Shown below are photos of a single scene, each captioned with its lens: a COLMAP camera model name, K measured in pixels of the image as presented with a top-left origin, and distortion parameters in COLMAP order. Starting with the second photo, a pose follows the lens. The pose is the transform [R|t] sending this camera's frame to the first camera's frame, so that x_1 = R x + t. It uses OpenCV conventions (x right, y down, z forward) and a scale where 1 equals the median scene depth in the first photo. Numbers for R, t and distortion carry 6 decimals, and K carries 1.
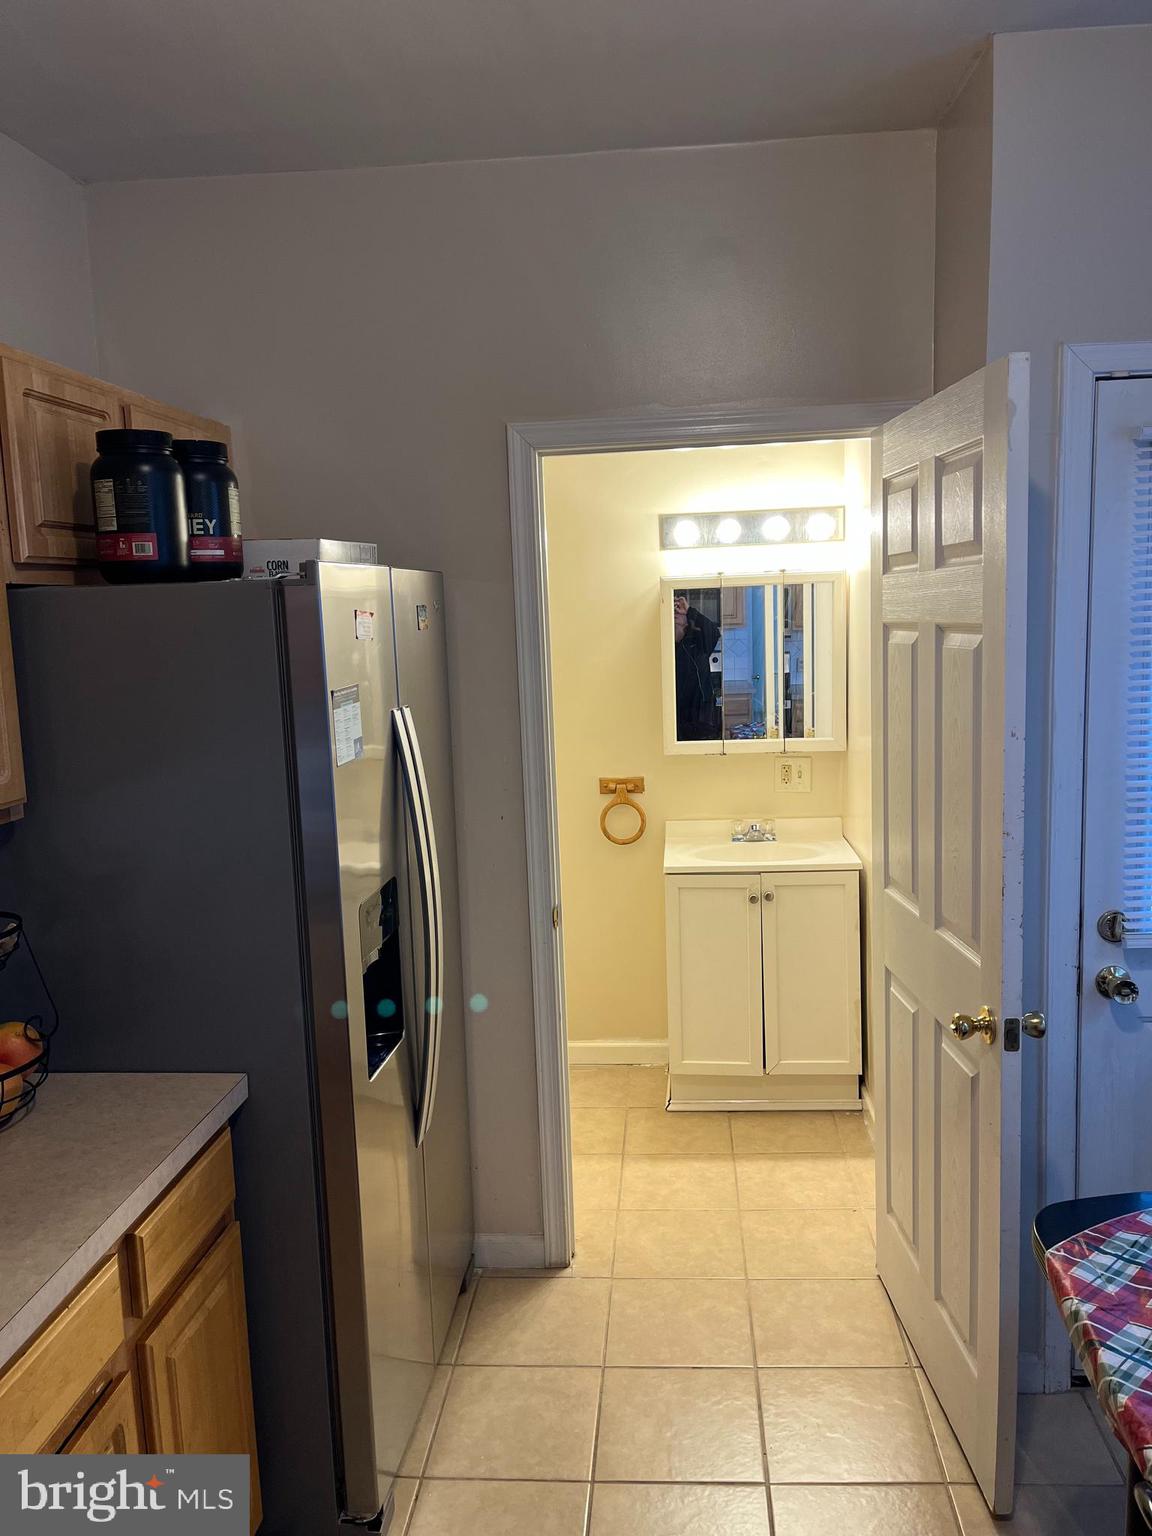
lens RADIAL K [[1163.0, 0, 585.6], [0, 1163.0, 769.4], [0, 0, 1]] dist [0.057316, -0.045901]
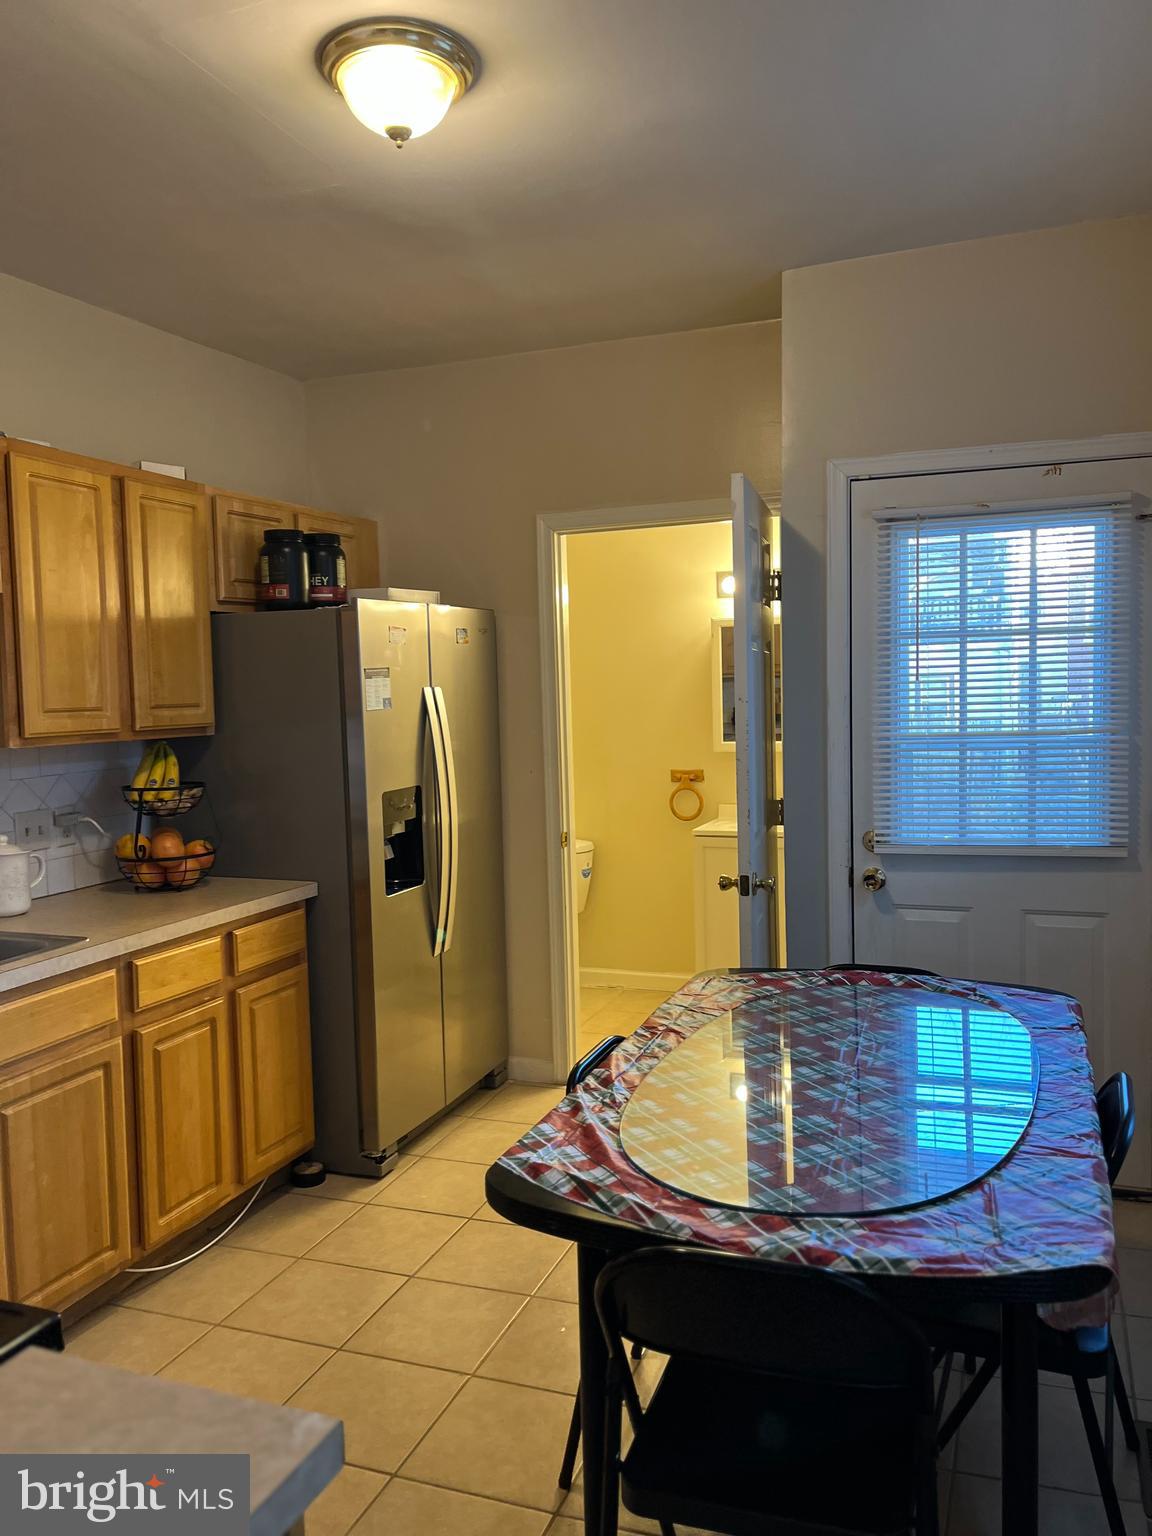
lens RADIAL K [[1163.0, 0, 589.2], [0, 1163.0, 764.0], [0, 0, 1]] dist [0.057316, -0.045901]
pose [[0.961086, 0.030302, -0.274584, 0.577729], [-0.045866, 0.997673, -0.050439, 0.145629], [0.272416, 0.061071, 0.960239, -0.594778]]
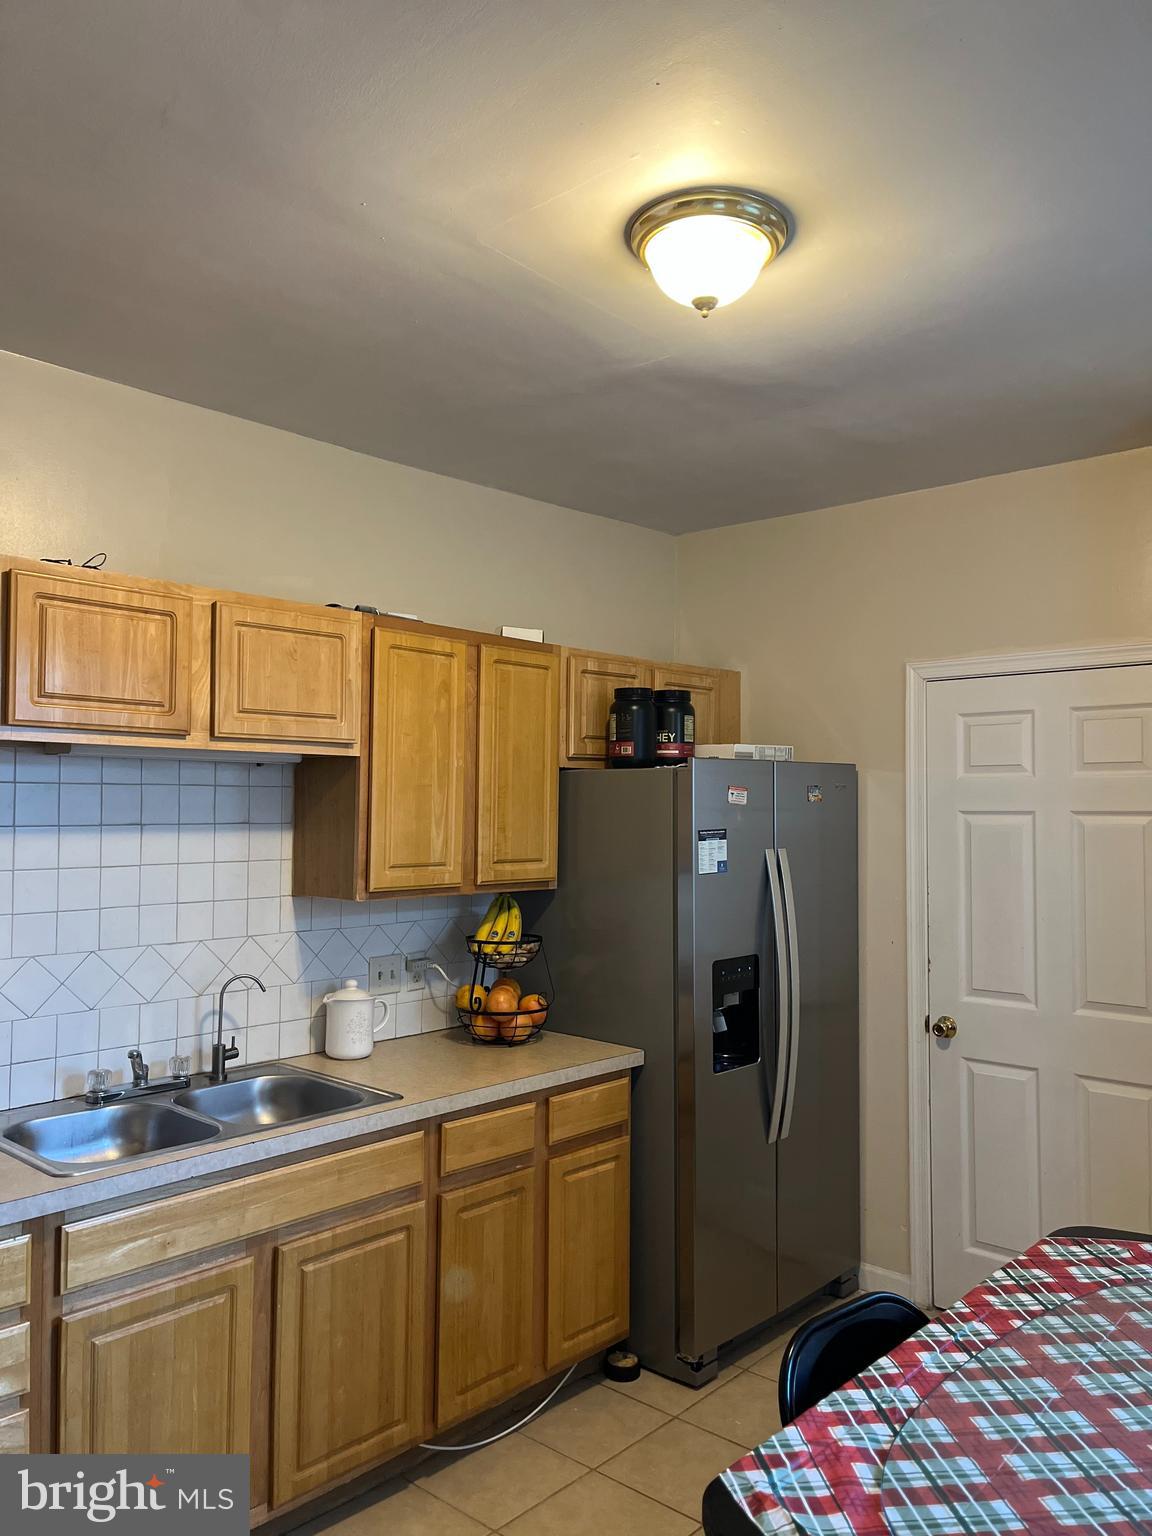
lens RADIAL K [[1163.0, 0, 593.6], [0, 1163.0, 775.4], [0, 0, 1]] dist [0.057316, -0.045901]
pose [[0.801274, 0.024532, -0.597794, 0.645558], [-0.116542, 0.986420, -0.115731, 0.065909], [0.586837, 0.162401, 0.793252, -0.452810]]
